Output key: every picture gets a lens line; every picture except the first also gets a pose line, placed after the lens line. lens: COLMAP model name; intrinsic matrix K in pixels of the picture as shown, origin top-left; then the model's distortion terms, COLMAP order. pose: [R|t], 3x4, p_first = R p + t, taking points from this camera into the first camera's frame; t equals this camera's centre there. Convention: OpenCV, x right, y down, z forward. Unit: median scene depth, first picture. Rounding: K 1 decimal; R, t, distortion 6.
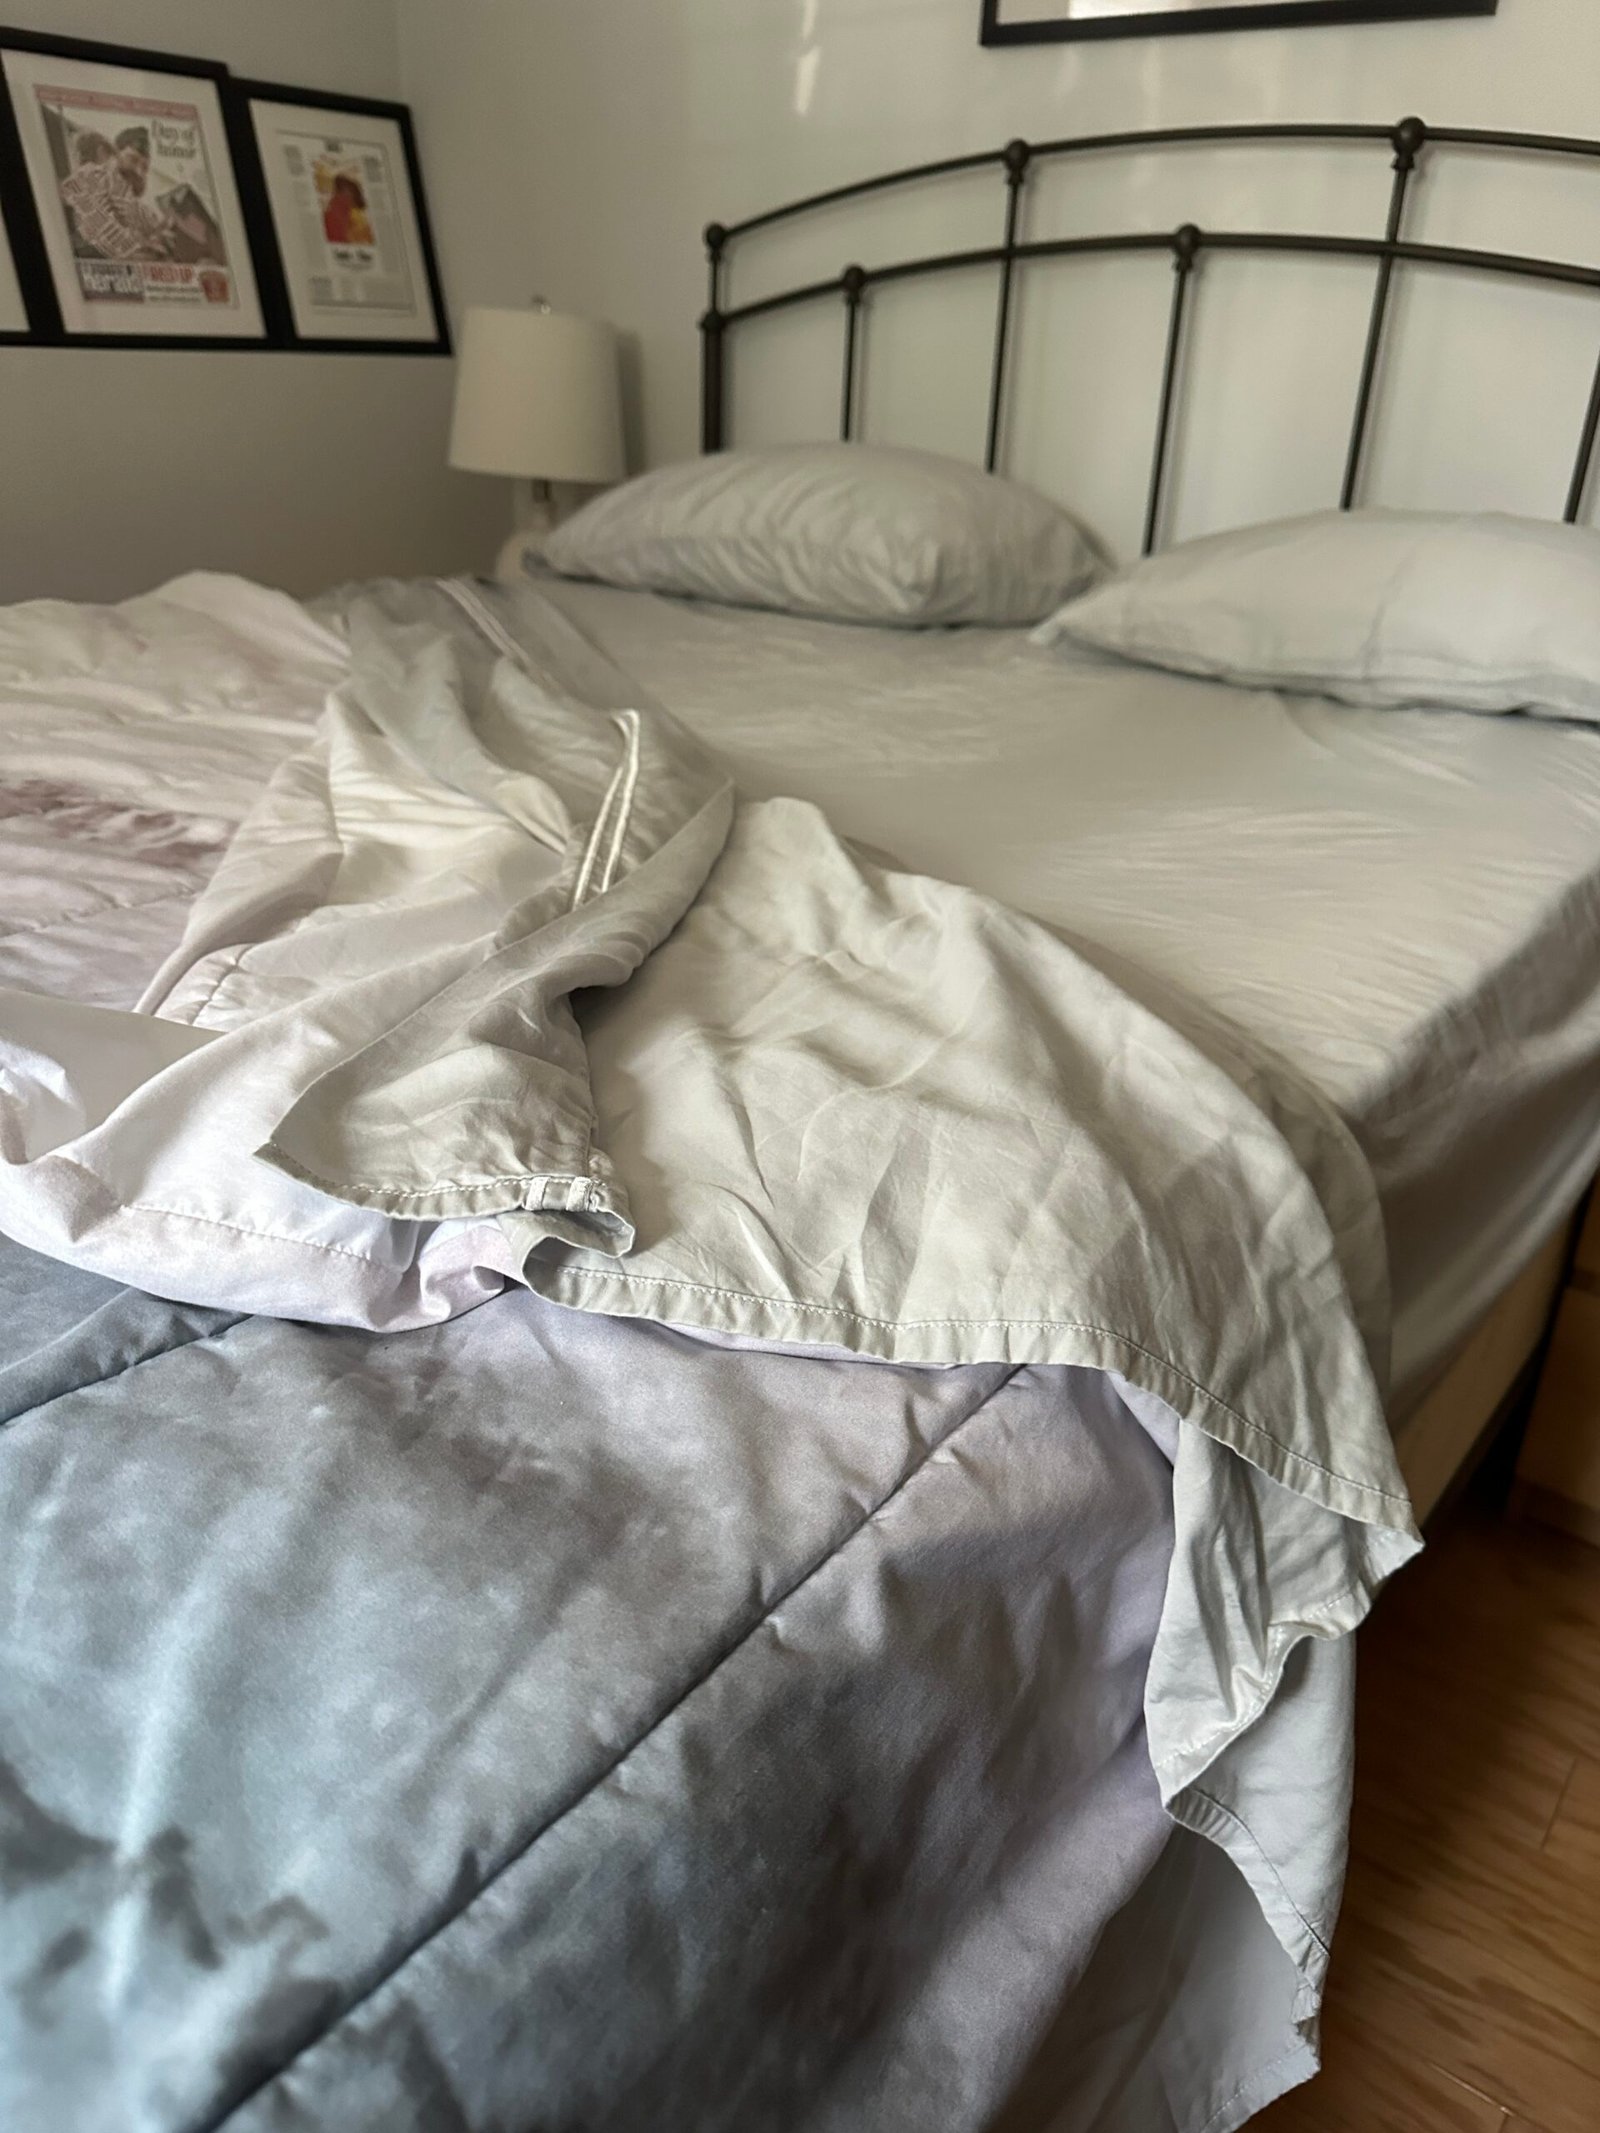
lens RADIAL K [[1477.8, 0, 785.2], [0, 1477.8, 1074.5], [0, 0, 1]] dist [-0.019748, 0.000001]
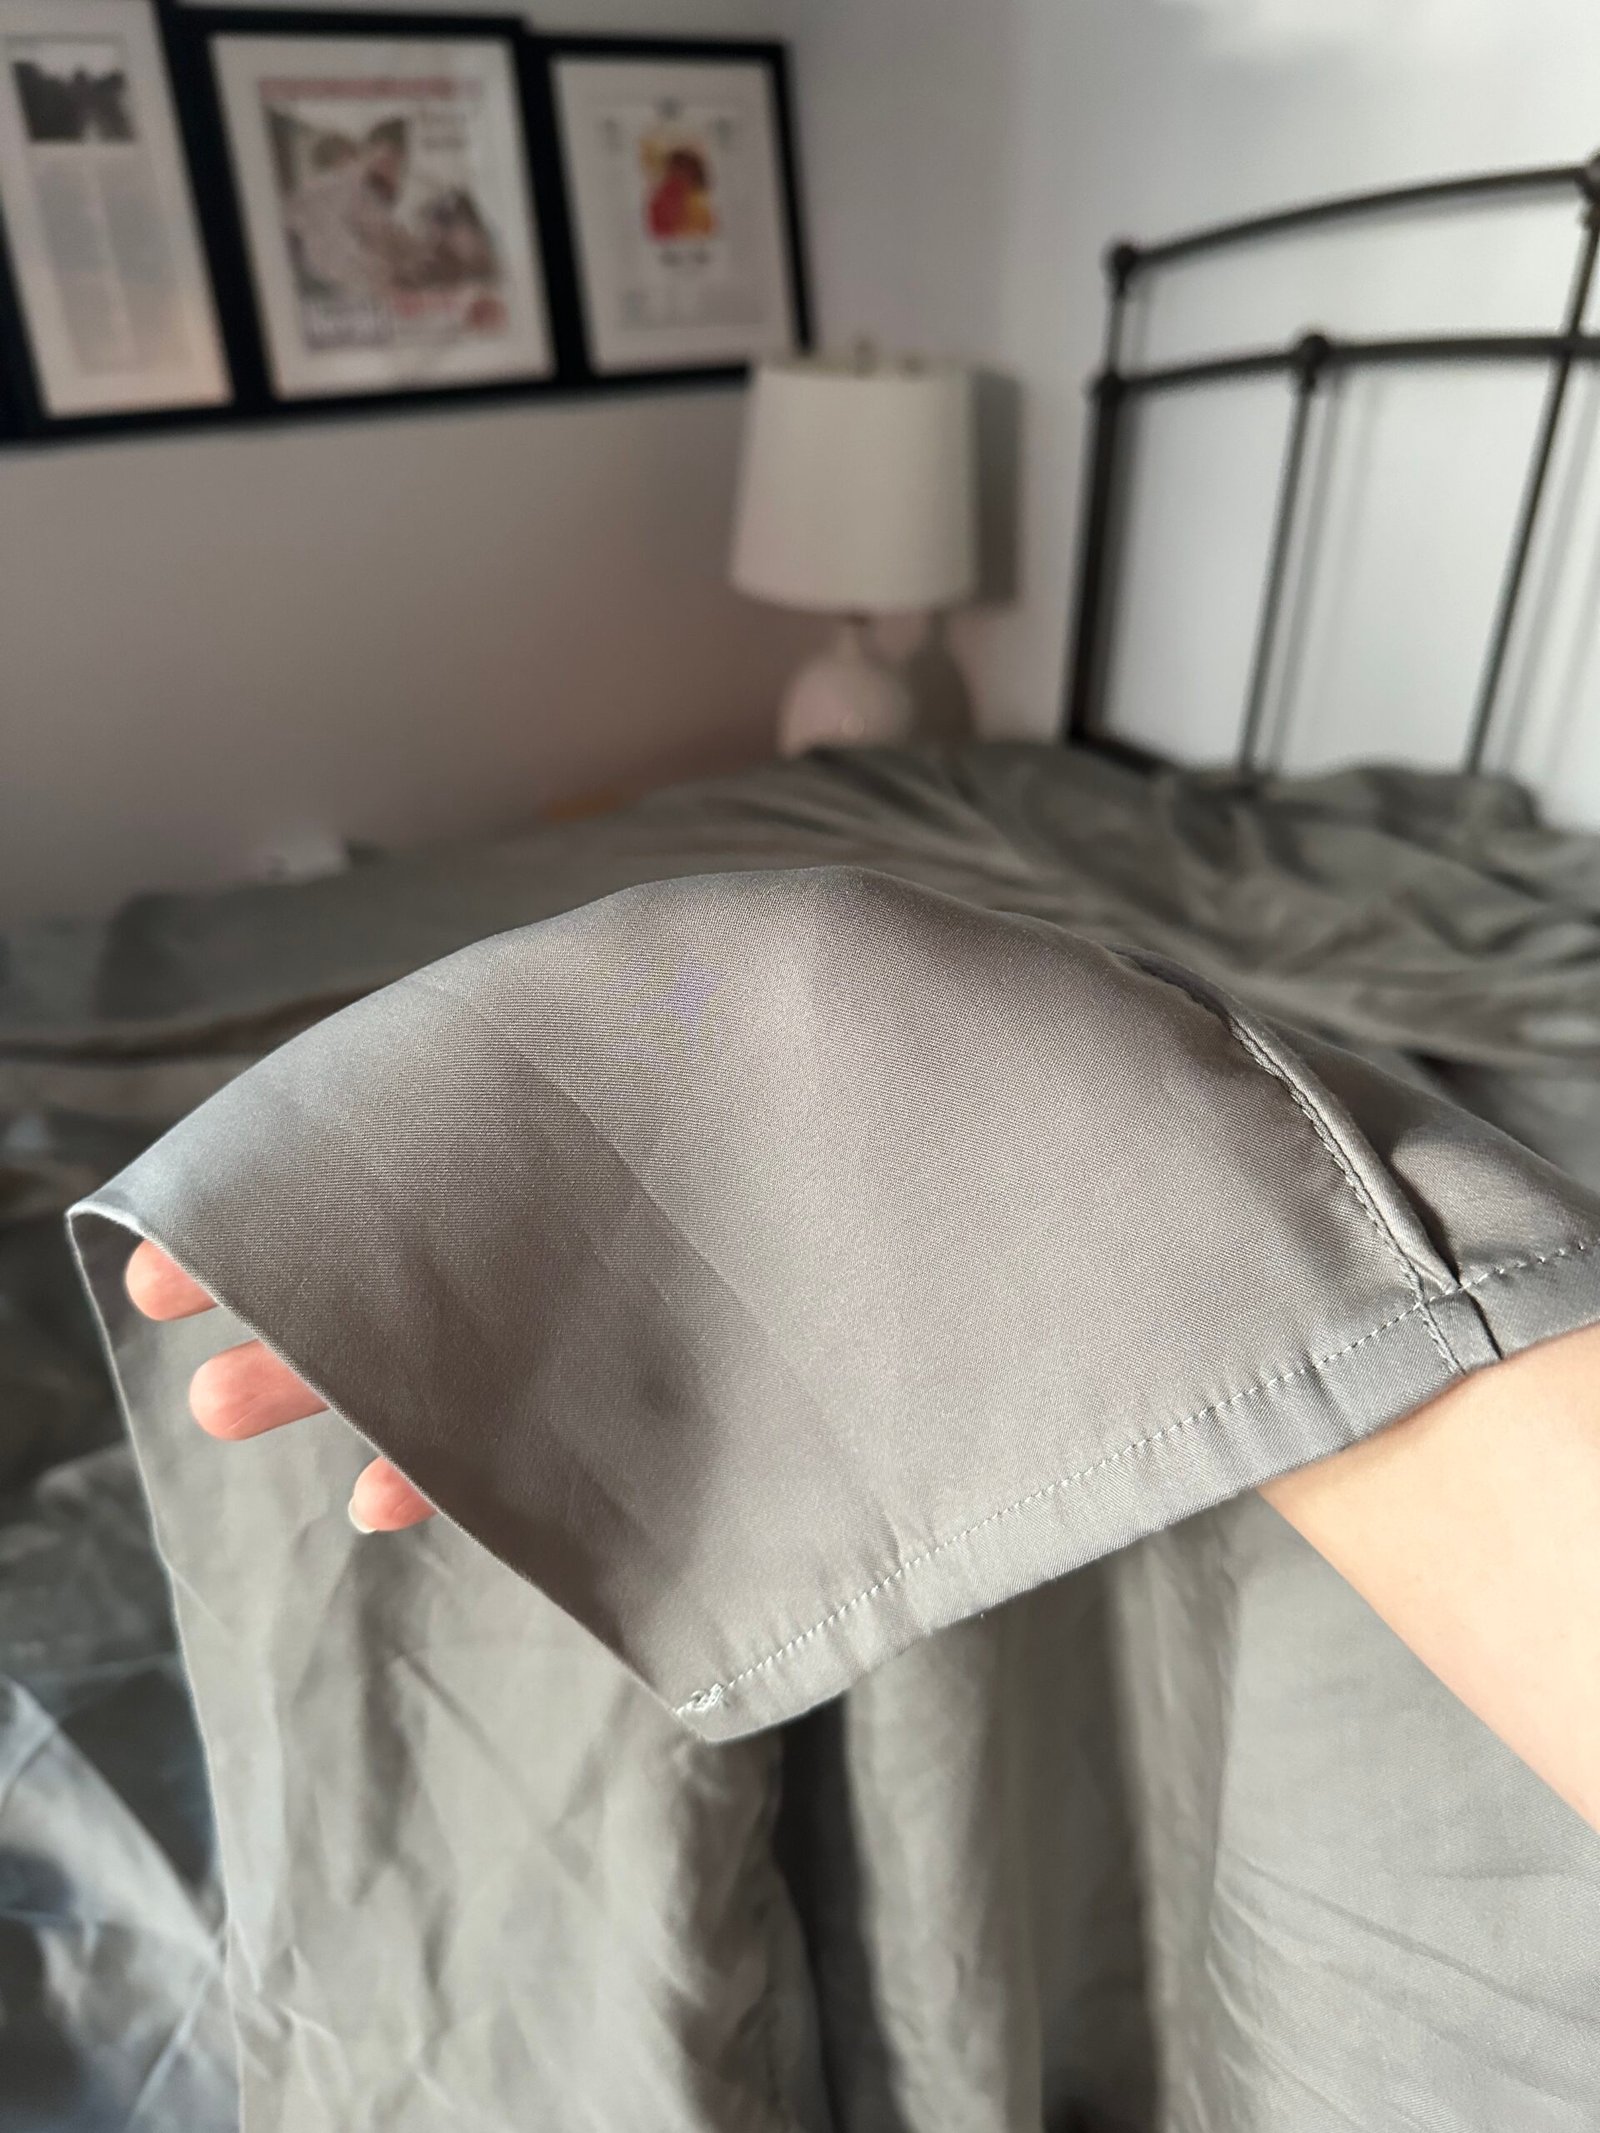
lens RADIAL K [[1477.8, 0, 802.2], [0, 1477.8, 1052.1], [0, 0, 1]] dist [-0.019748, 0.000001]
pose [[0.926130, 0.177668, -0.332742, 0.100566], [-0.146624, 0.982319, 0.116407, -0.275497], [0.347541, -0.059020, 0.935805, 0.310245]]
